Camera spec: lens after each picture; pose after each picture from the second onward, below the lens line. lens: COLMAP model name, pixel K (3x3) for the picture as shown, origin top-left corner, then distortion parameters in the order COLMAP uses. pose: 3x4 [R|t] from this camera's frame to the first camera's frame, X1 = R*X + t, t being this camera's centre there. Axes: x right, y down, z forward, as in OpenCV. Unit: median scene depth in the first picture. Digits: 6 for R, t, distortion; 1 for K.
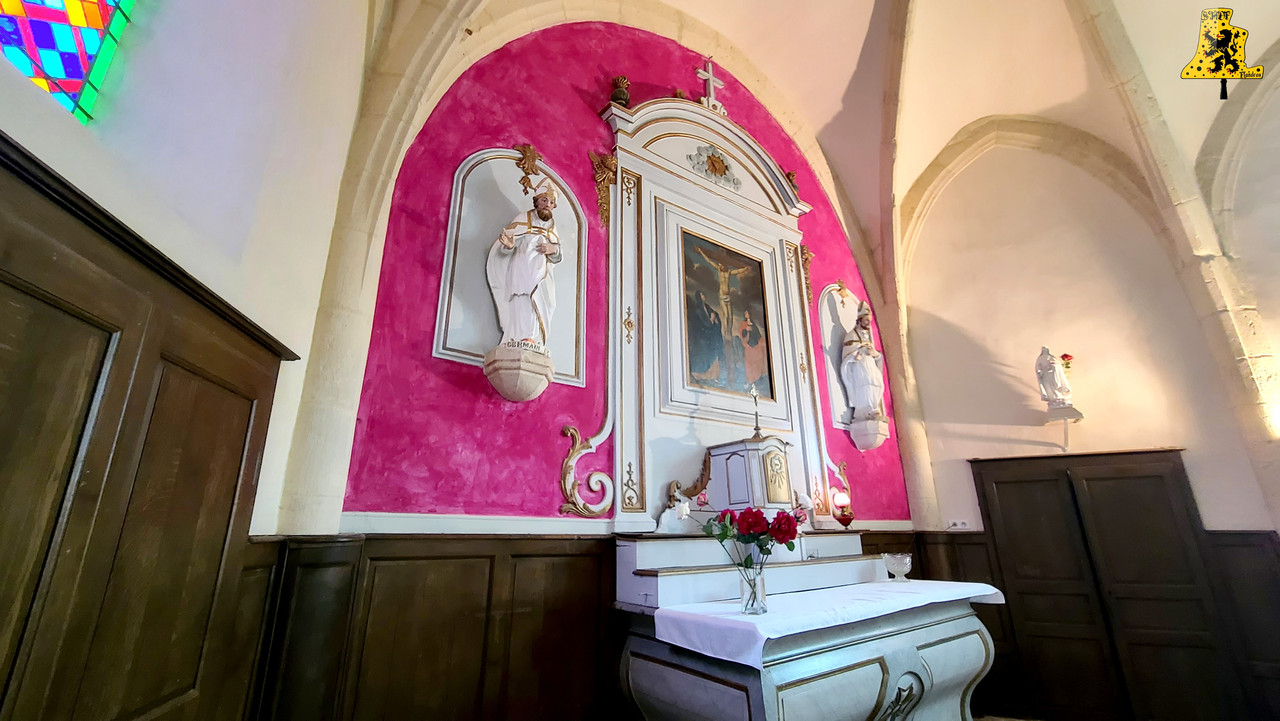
lens RADIAL K [[524.8, 0, 636.3], [0, 524.8, 361.1], [0, 0, 1]] dist [-0.005271, 0.000281]
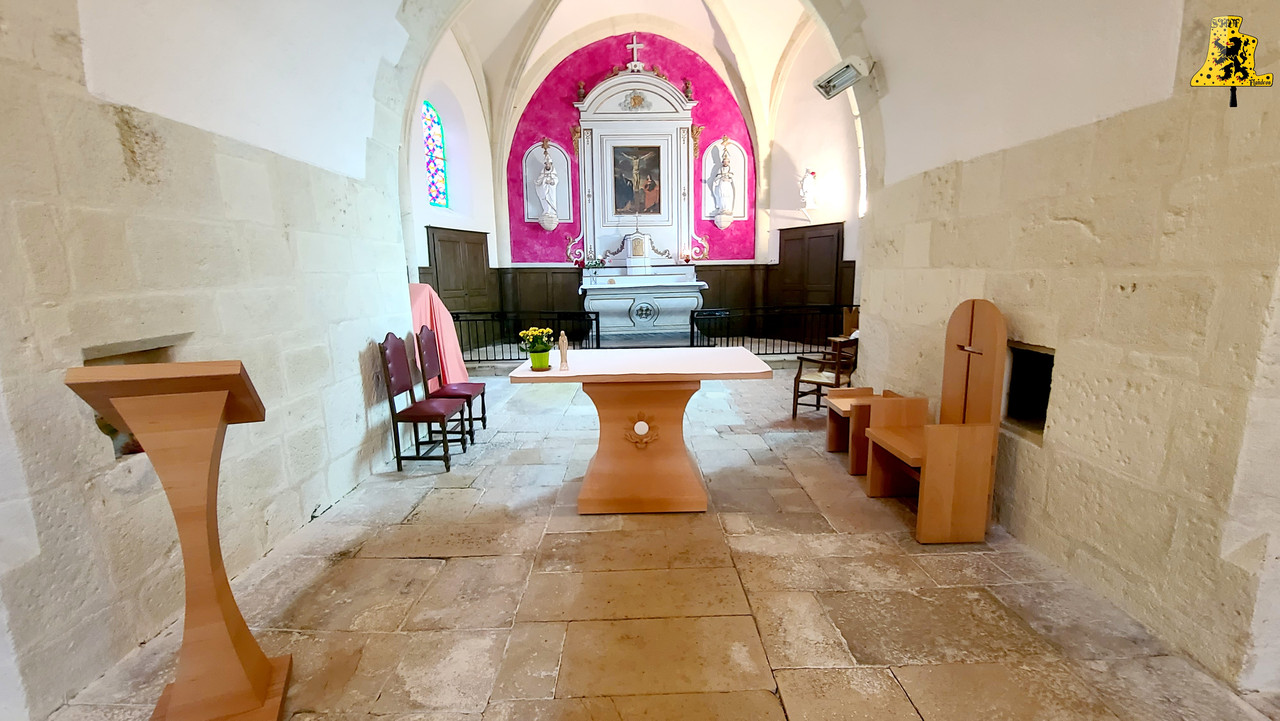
lens RADIAL K [[524.8, 0, 636.3], [0, 524.8, 361.1], [0, 0, 1]] dist [-0.005271, 0.000281]
pose [[0.833760, 0.075261, -0.546973, 1.652561], [0.180175, 0.899346, 0.398389, -0.318765], [0.521902, -0.430712, 0.736279, -1.219956]]
